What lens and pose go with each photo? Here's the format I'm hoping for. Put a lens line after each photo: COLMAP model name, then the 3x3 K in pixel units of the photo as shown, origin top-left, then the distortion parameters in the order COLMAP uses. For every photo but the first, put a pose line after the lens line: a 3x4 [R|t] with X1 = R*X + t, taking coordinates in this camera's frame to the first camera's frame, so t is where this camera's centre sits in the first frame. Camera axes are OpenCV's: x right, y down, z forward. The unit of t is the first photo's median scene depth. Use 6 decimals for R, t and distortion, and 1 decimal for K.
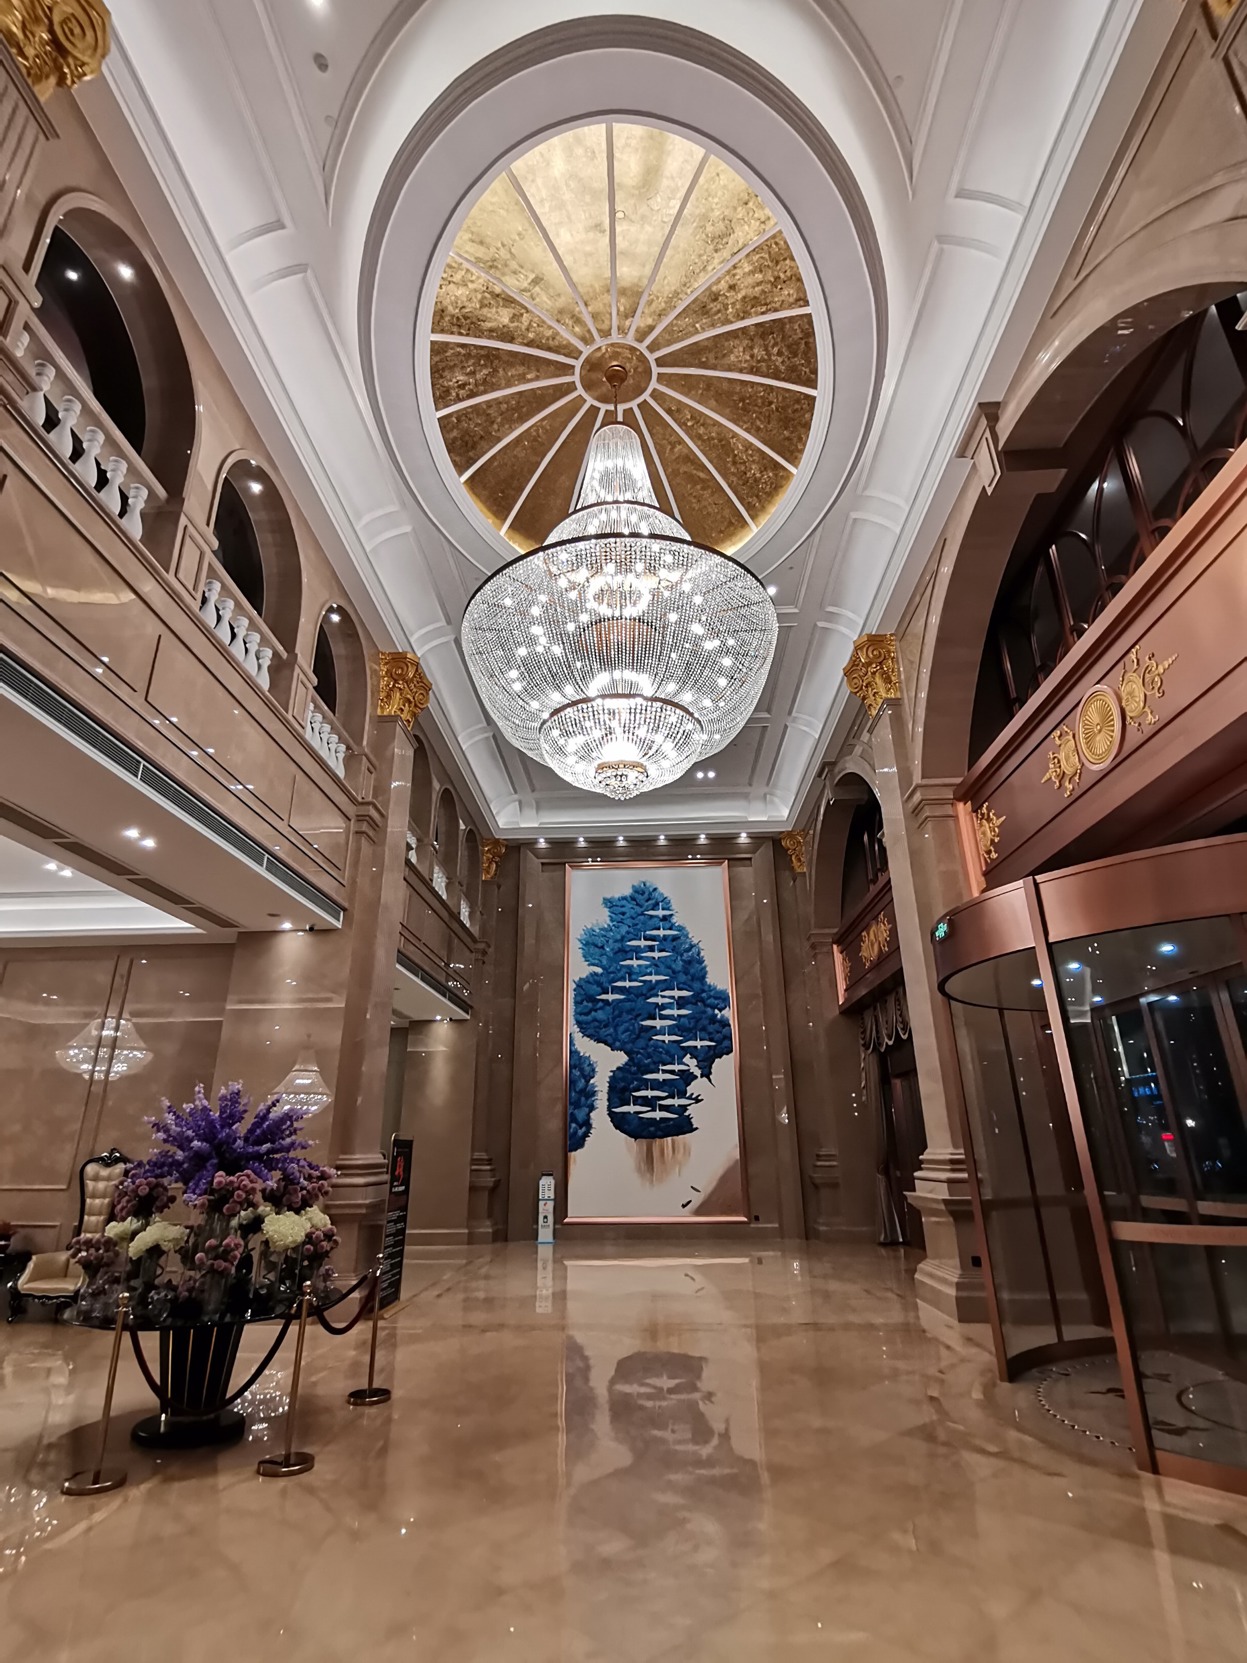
lens RADIAL K [[828.4, 0, 623.5], [0, 828.4, 831.5], [0, 0, 1]] dist [0.030095, -0.028187]
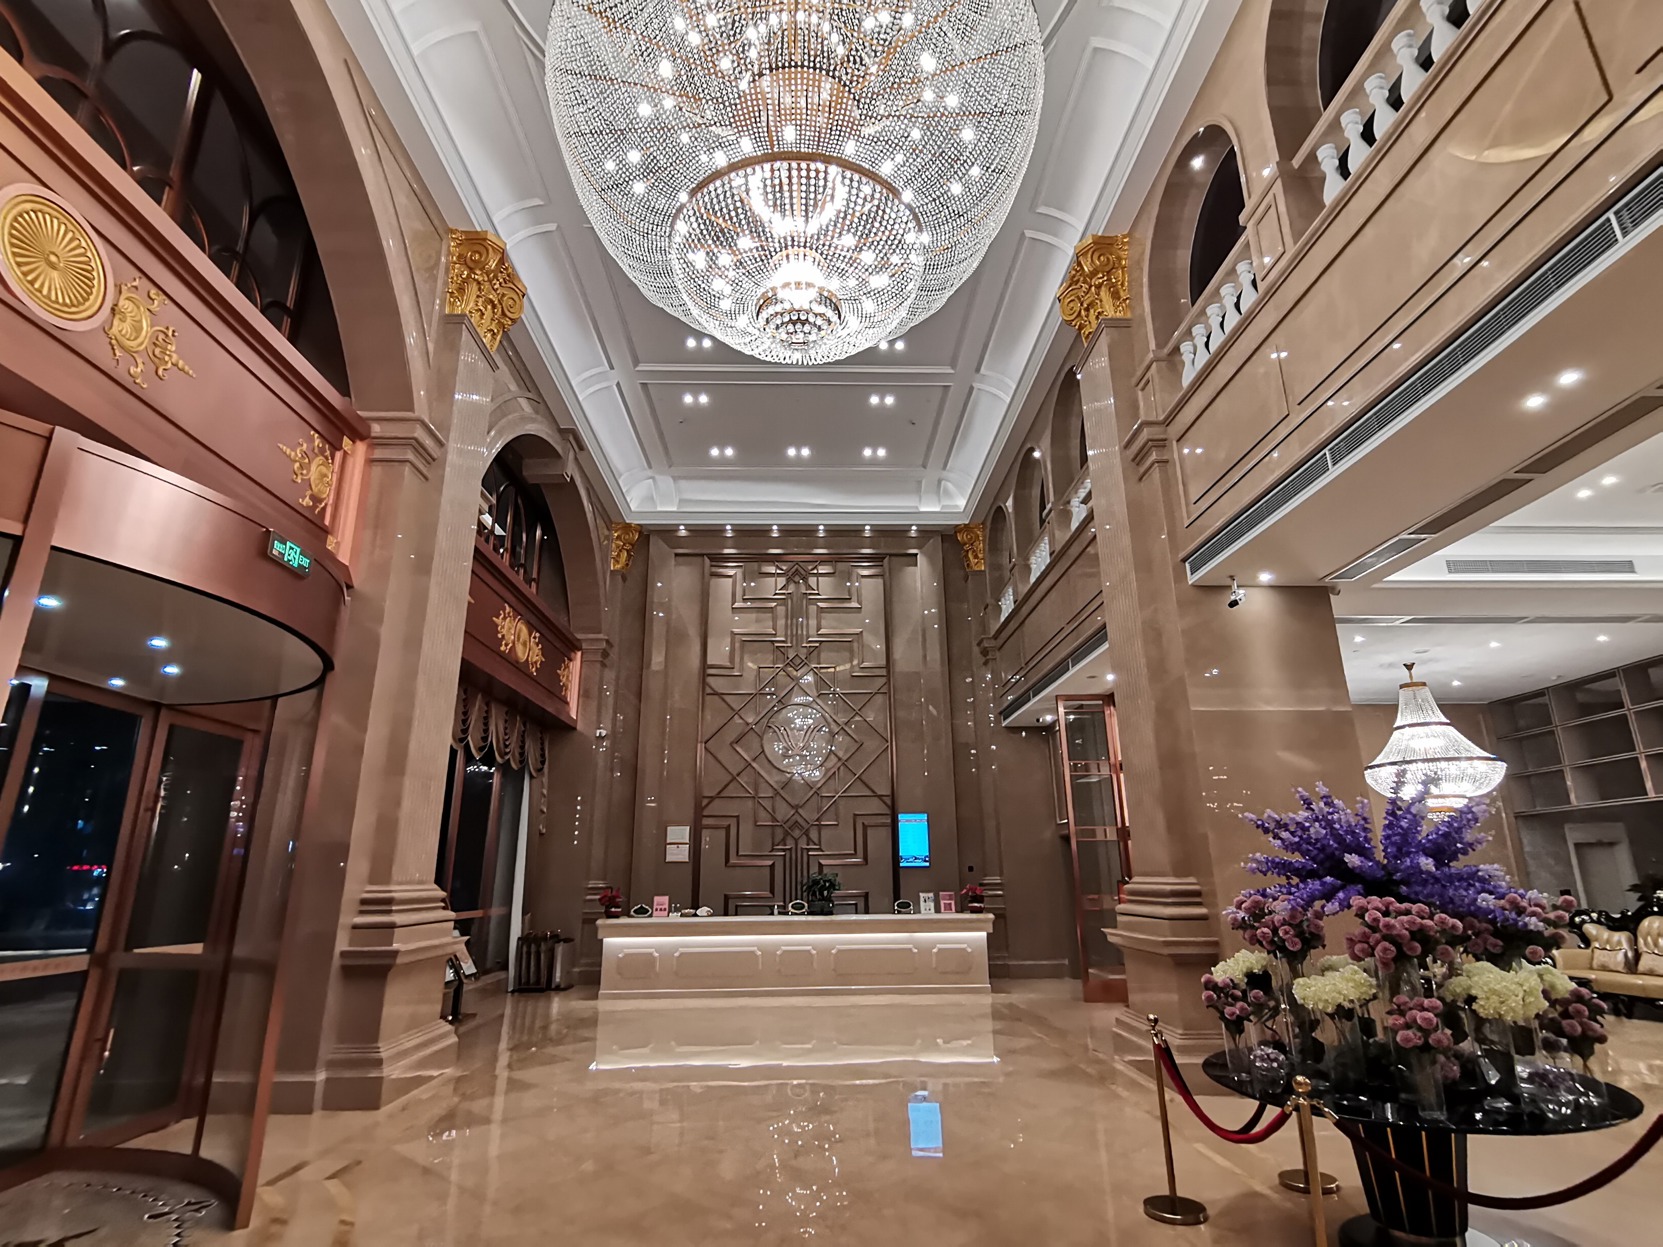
lens RADIAL K [[828.4, 0, 831.5], [0, 828.4, 623.5], [0, 0, 1]] dist [0.030095, -0.028187]
pose [[0.997739, 0.017718, 0.064829, 0.004798], [-0.022694, 0.996785, 0.076847, 0.064545], [-0.063259, -0.078145, 0.994933, 0.194525]]
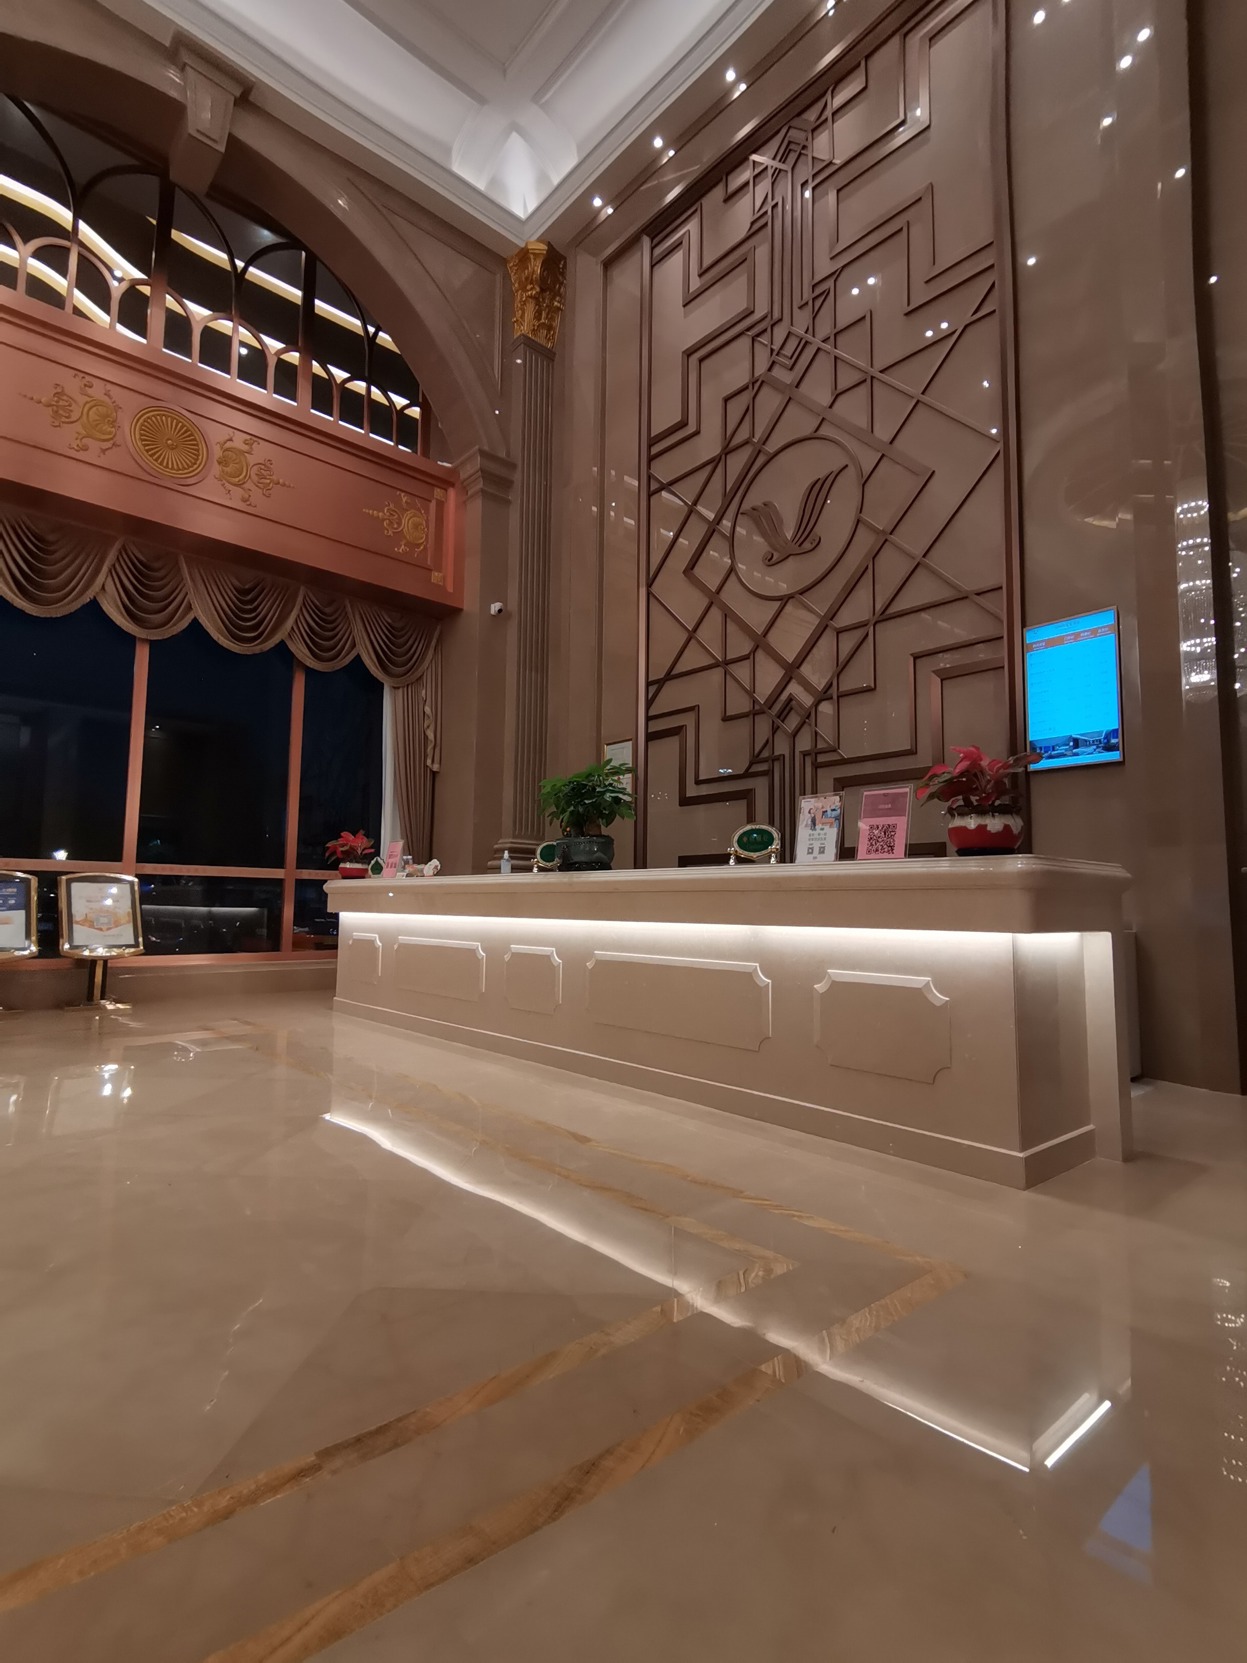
lens RADIAL K [[828.4, 0, 623.5], [0, 828.4, 831.5], [0, 0, 1]] dist [0.030095, -0.028187]
pose [[0.684194, -0.049513, -0.727617, 0.363403], [0.257736, 0.949729, 0.177727, 0.416009], [0.682239, -0.309133, 0.662560, 0.940053]]
